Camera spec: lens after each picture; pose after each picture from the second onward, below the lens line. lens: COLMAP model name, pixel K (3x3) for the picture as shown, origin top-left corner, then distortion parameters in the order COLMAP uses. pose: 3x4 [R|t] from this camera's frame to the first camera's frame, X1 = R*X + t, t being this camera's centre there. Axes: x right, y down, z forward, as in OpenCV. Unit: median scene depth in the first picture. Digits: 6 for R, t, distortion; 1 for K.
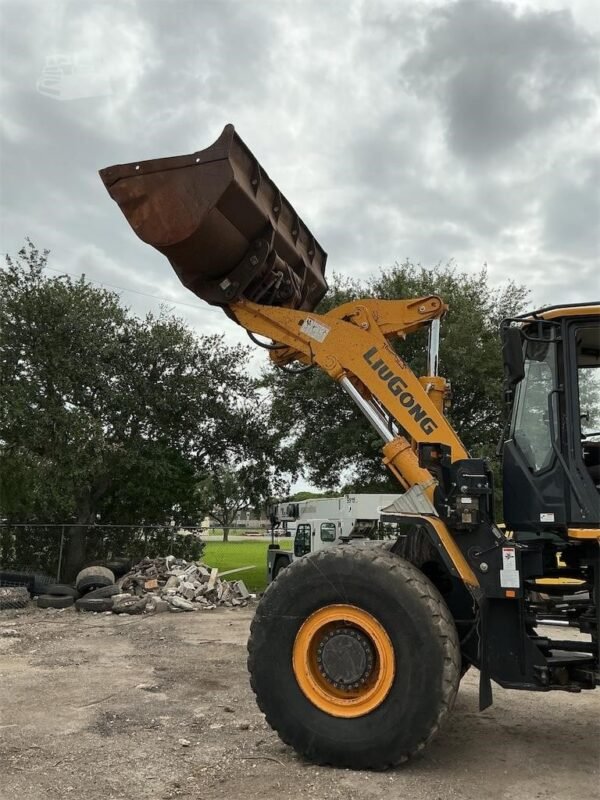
lens RADIAL K [[668.6, 0, 300.0], [0, 668.6, 400.0], [0, 0, 1]] dist [0.108560, -0.188953]
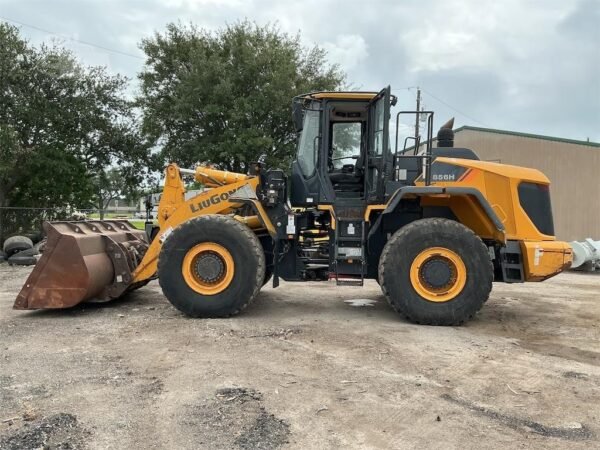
lens RADIAL K [[501.4, 0, 299.6], [0, 501.4, 214.3], [0, 0, 1]] dist [0.108560, -0.188953]
pose [[0.962924, -0.000441, 0.269774, -0.017566], [-0.050641, 0.981927, 0.182360, -0.014097], [-0.264979, -0.189260, 0.945498, -0.102415]]
